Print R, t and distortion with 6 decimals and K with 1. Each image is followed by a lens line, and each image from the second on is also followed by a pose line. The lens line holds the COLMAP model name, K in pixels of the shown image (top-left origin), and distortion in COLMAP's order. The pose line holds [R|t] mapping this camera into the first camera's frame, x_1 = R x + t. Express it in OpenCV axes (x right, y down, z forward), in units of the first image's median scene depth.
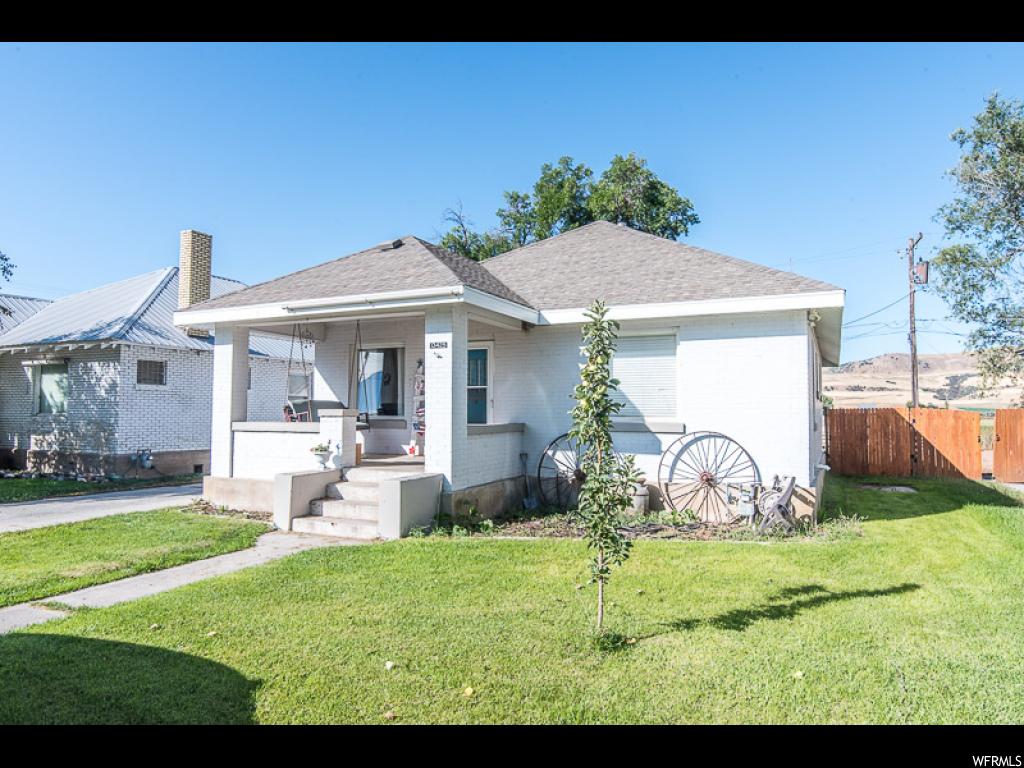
lens RADIAL K [[664.8, 0, 512.0], [0, 664.8, 384.0], [0, 0, 1]] dist [0.000343, -0.000104]
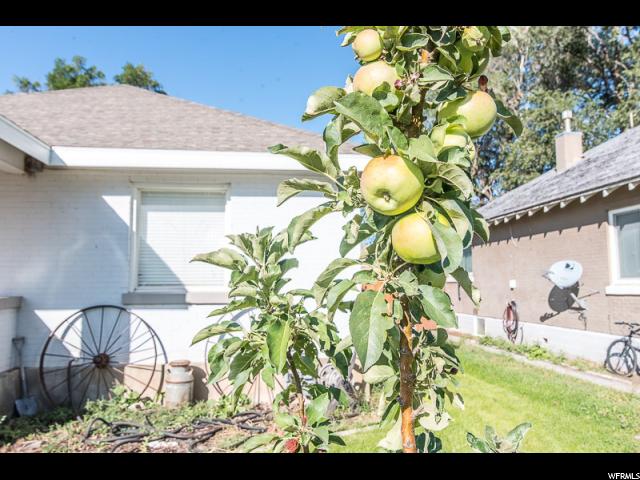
lens RADIAL K [[476.1, 0, 320.0], [0, 476.1, 240.0], [0, 0, 1]] dist [-0.008776, -0.000658]
pose [[0.841915, 0.039540, 0.538160, 0.011477], [-0.014282, 0.998595, -0.051025, 0.018036], [-0.539422, 0.035273, 0.841297, 0.365976]]
